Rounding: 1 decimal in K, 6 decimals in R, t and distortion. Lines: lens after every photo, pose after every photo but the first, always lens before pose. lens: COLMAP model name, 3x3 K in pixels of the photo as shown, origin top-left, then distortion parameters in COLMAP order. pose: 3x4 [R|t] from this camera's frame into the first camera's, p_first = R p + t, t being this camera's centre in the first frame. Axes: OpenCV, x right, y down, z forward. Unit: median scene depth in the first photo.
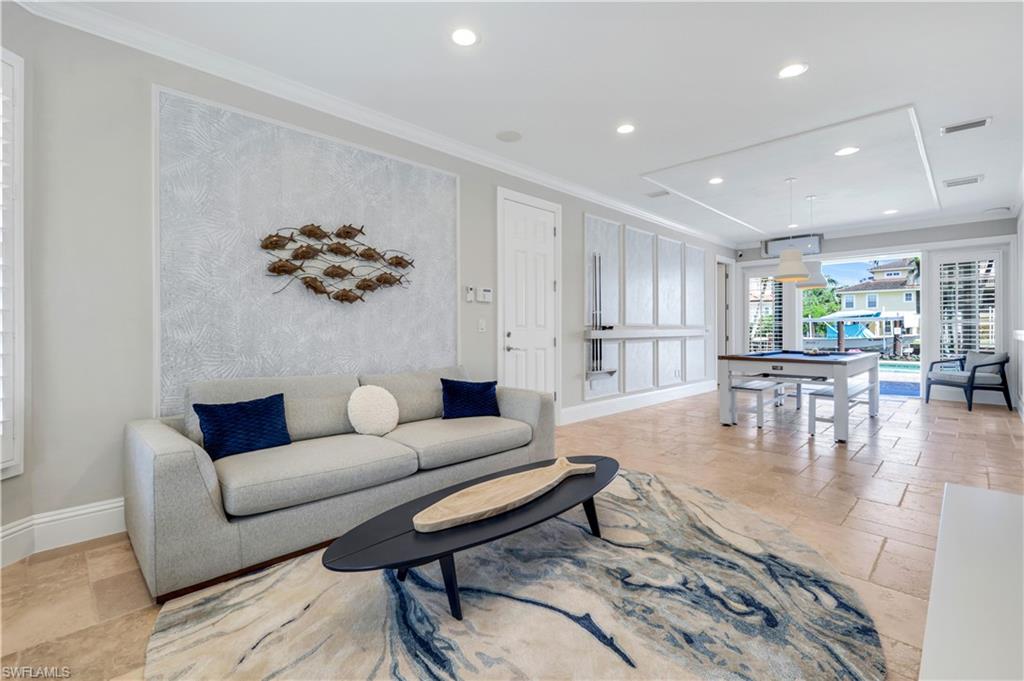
lens RADIAL K [[453.3, 0, 520.2], [0, 453.3, 333.1], [0, 0, 1]] dist [0.007149, -0.001346]
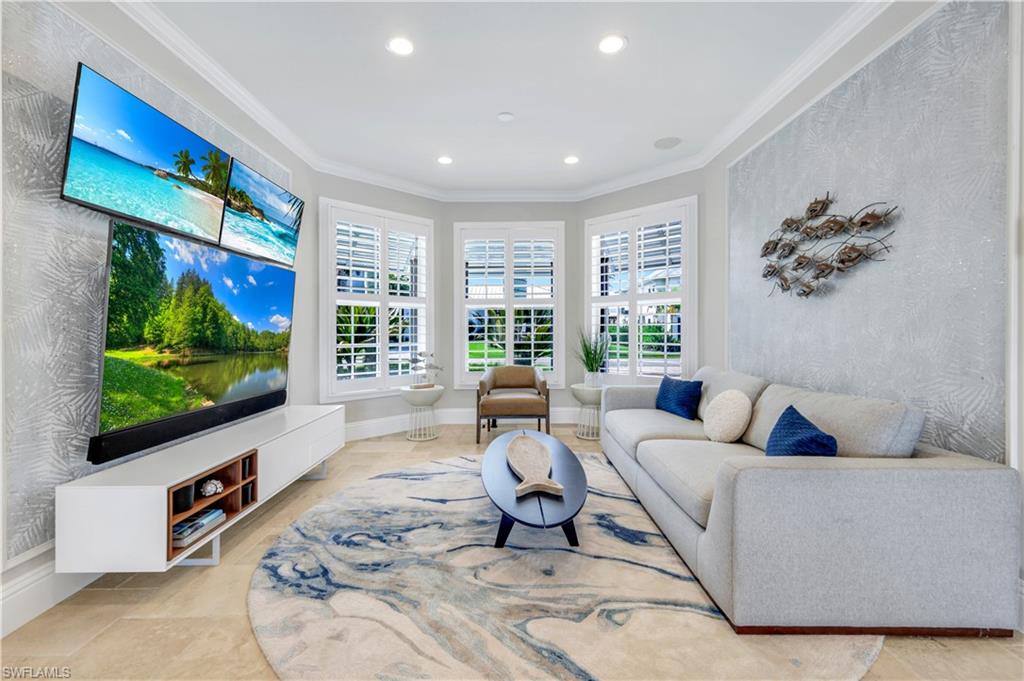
lens RADIAL K [[453.3, 0, 509.6], [0, 453.3, 335.0], [0, 0, 1]] dist [0.007149, -0.001346]
pose [[-0.720415, 0.011250, -0.693452, 0.903535], [0.002083, 0.999899, 0.014057, -0.018111], [0.693540, 0.008682, -0.720366, 1.896542]]
